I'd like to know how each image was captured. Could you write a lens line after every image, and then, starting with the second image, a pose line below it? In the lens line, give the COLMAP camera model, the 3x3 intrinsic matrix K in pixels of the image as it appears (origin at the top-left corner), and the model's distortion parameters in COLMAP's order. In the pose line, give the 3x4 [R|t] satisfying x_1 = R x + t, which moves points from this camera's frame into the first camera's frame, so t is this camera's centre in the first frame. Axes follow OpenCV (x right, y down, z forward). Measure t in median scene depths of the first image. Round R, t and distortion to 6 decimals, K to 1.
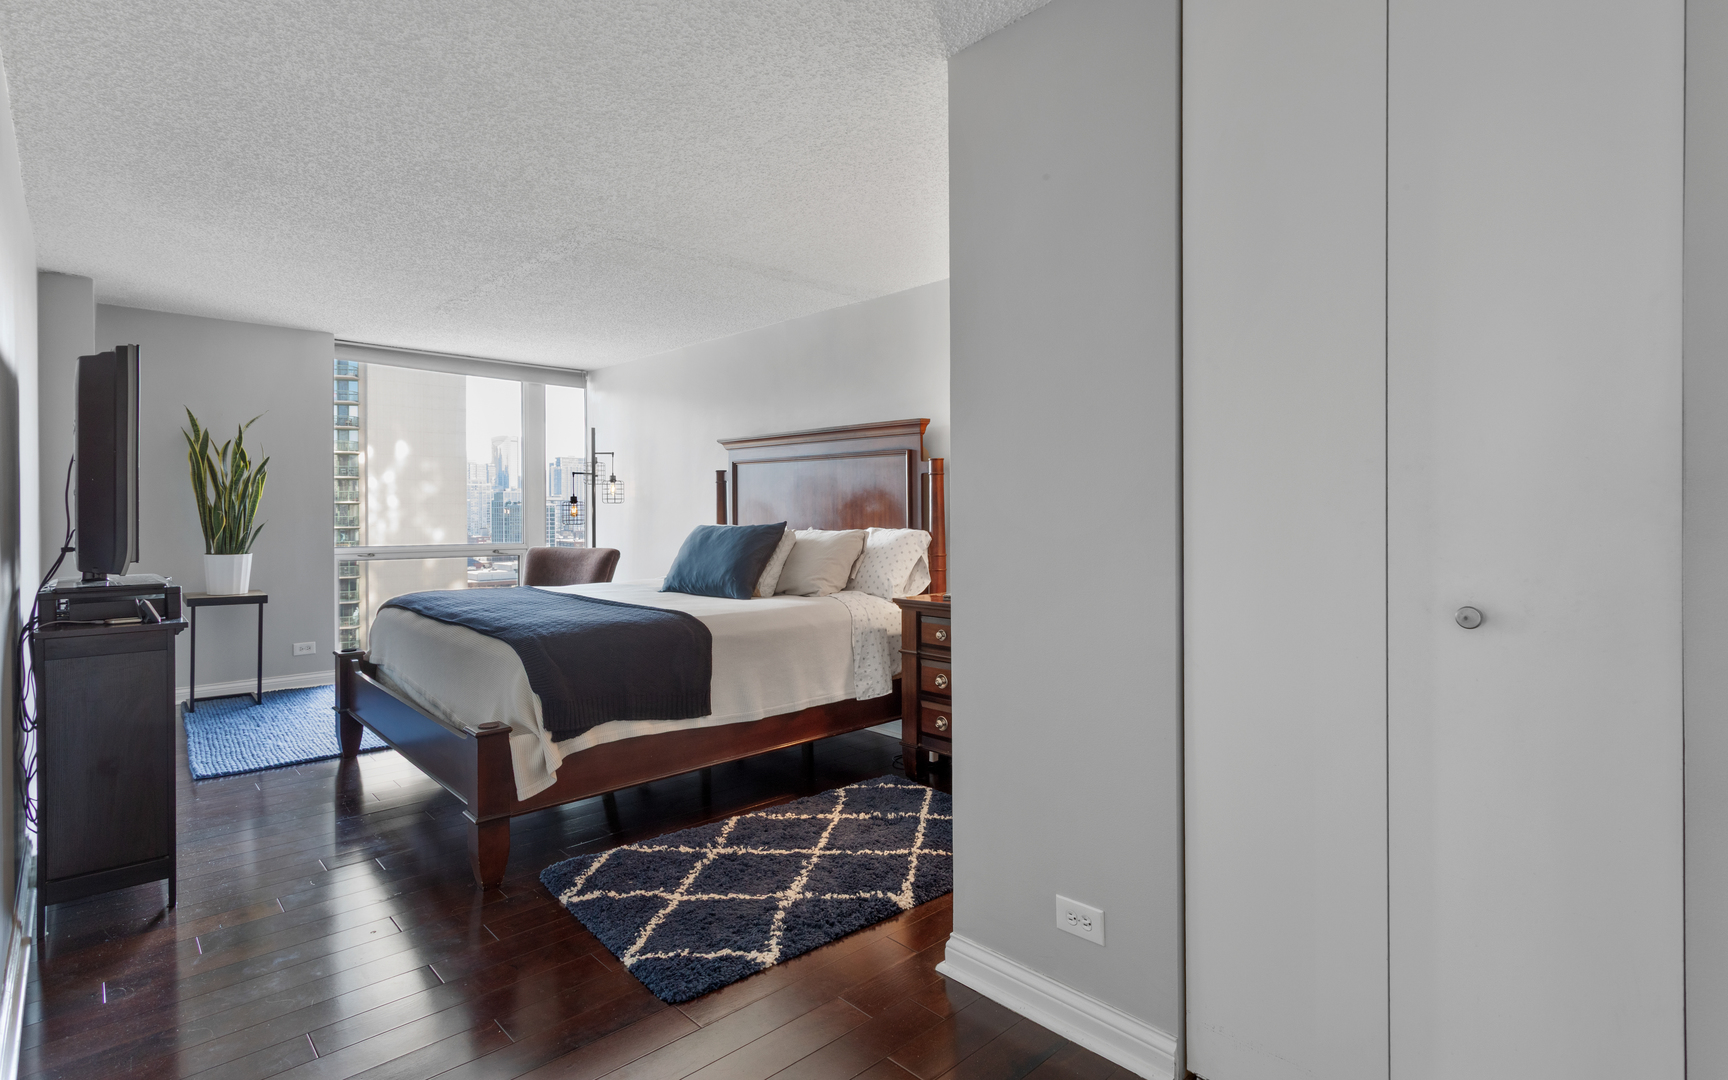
lens RADIAL K [[844.5, 0, 859.4], [0, 844.5, 510.9], [0, 0, 1]] dist [-0.002406, 0.000065]
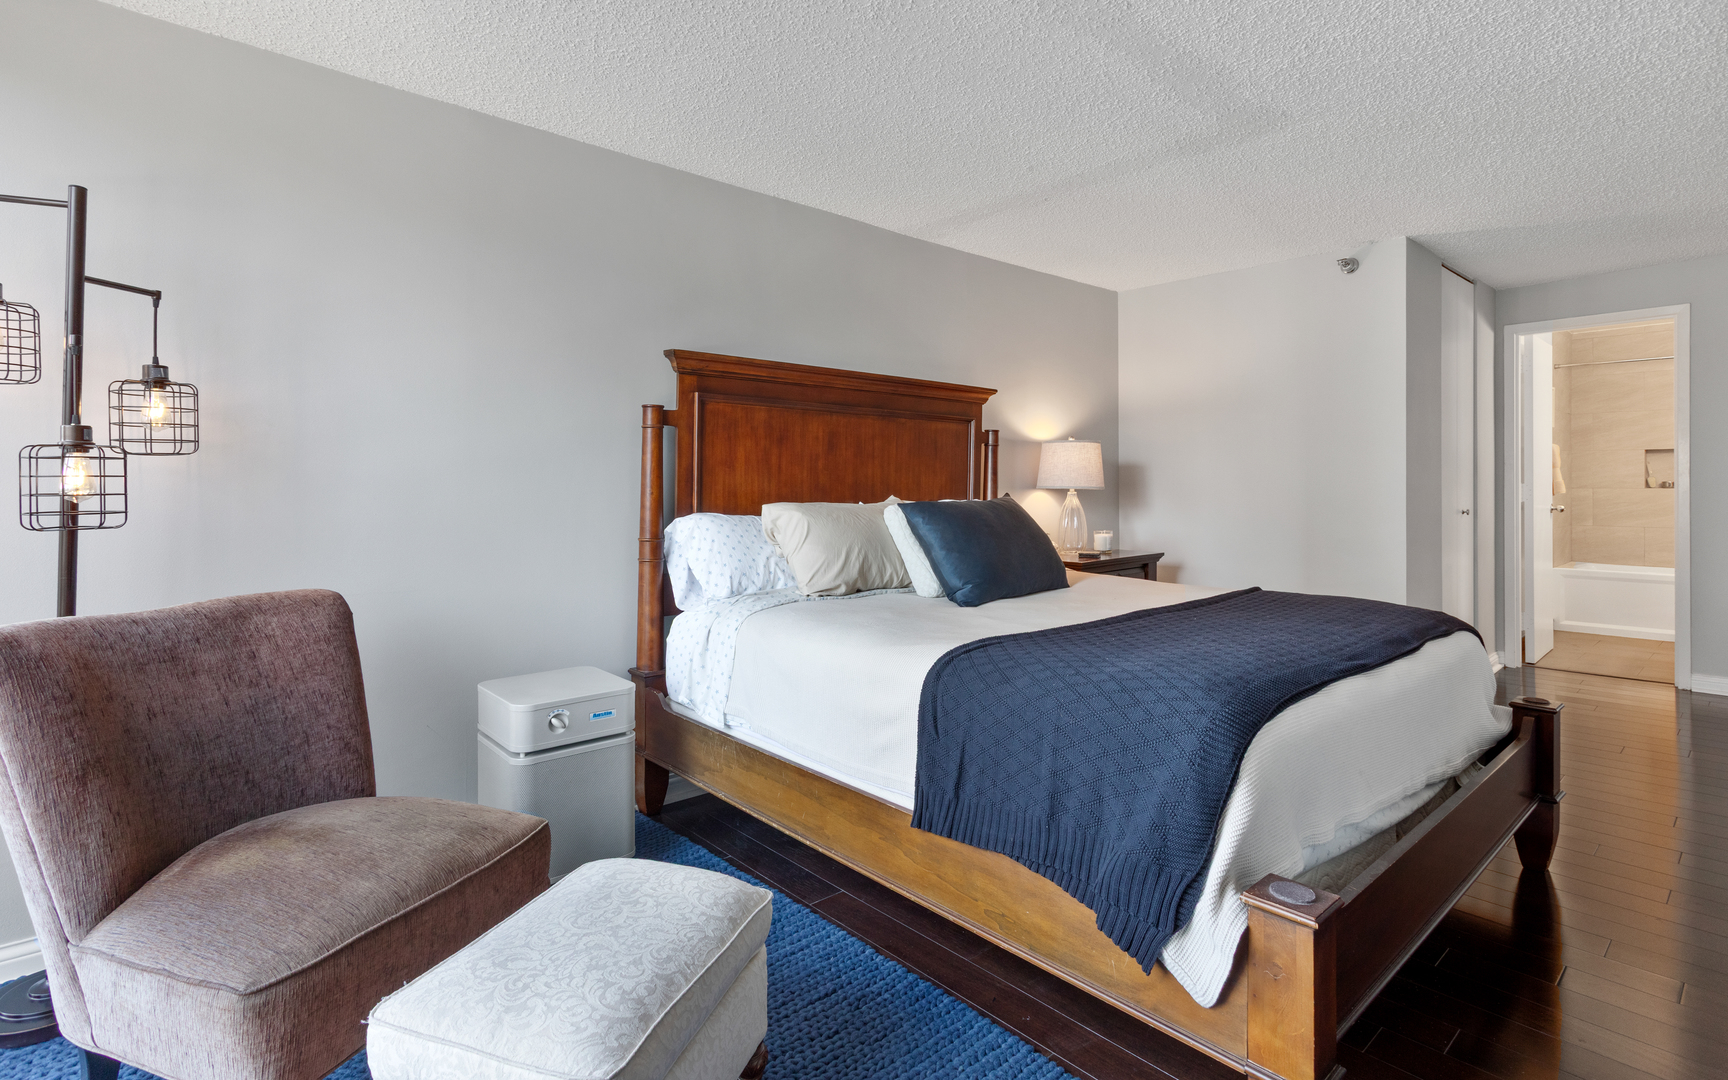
lens RADIAL K [[829.3, 0, 848.8], [0, 829.3, 537.6], [0, 0, 1]] dist [0.010632, -0.000474]
pose [[0.035739, -0.065850, 0.997189, -0.886152], [0.001946, 0.997829, 0.065823, 0.001814], [-0.999359, -0.000412, 0.035790, 1.090370]]
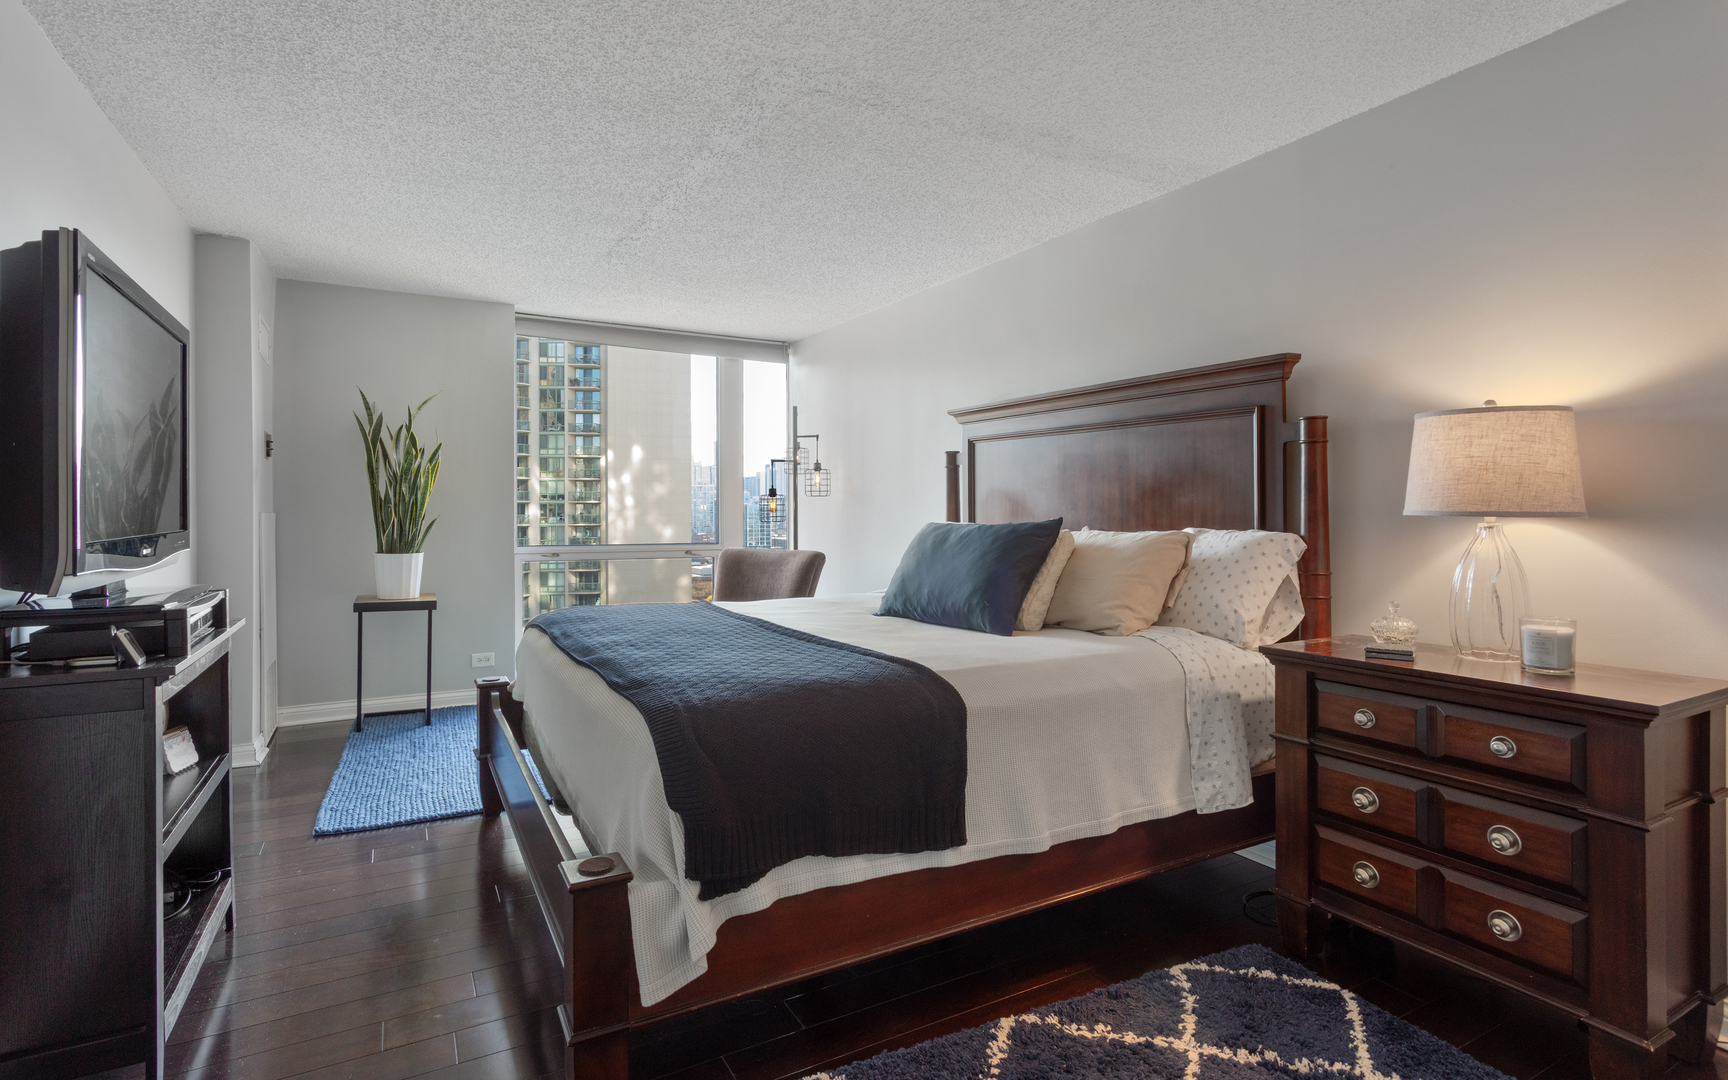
lens RADIAL K [[829.3, 0, 848.8], [0, 829.3, 537.6], [0, 0, 1]] dist [0.010632, -0.000474]
pose [[0.967859, 0.009221, -0.251326, -0.084958], [-0.001095, 0.999473, 0.032453, 0.007030], [0.251493, -0.031135, 0.967358, 0.324951]]
